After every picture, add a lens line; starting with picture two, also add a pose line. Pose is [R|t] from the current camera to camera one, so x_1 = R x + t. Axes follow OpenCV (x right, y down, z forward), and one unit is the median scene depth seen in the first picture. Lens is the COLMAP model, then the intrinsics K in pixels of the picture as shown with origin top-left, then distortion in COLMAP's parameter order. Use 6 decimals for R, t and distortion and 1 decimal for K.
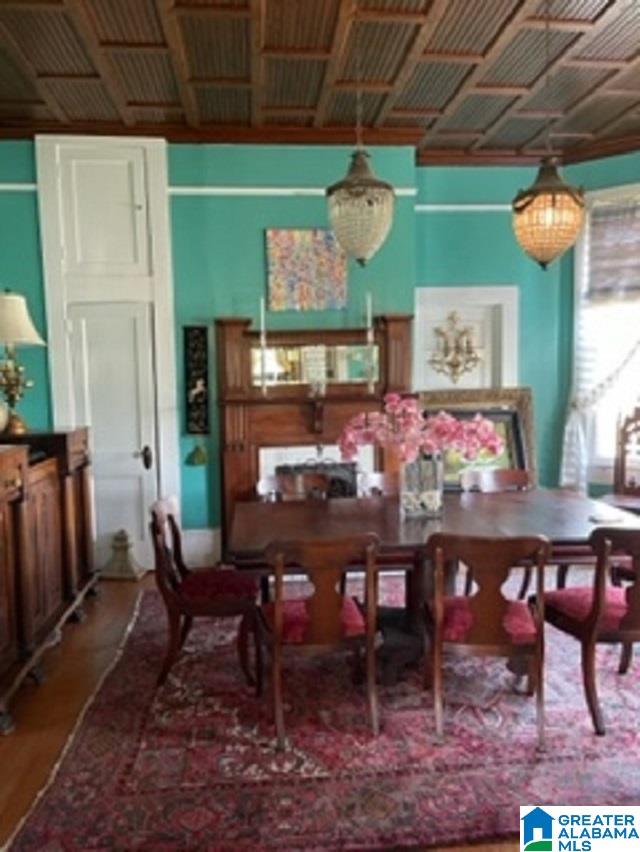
lens RADIAL K [[640.2, 0, 320.0], [0, 640.2, 426.0], [0, 0, 1]] dist [0.001015, -0.004226]
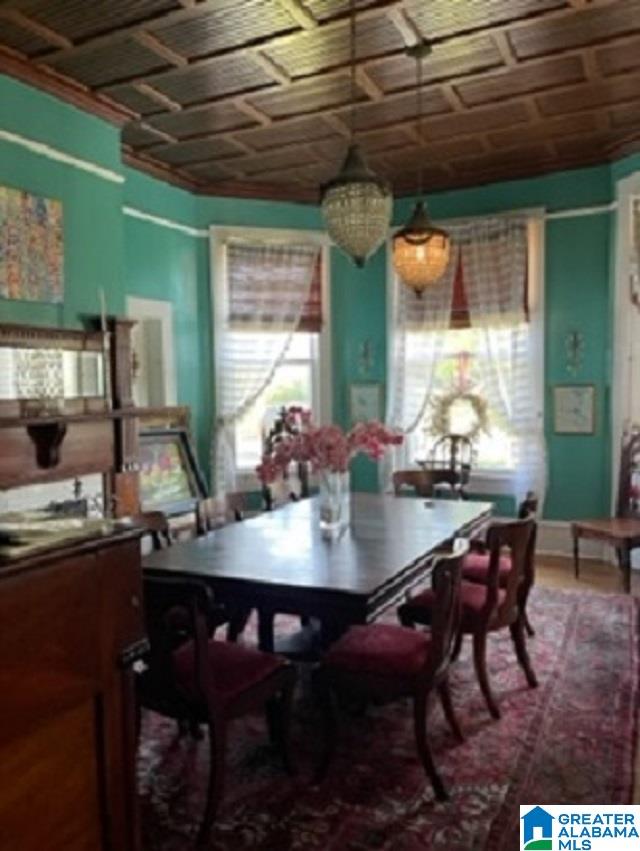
lens RADIAL K [[637.1, 0, 320.0], [0, 637.1, 425.5], [0, 0, 1]] dist [0.115886, -0.148474]
pose [[0.547006, -0.033139, 0.836472, -0.455645], [0.076977, 0.996974, -0.010842, -0.002819], [-0.833582, 0.070320, 0.547902, 0.318532]]
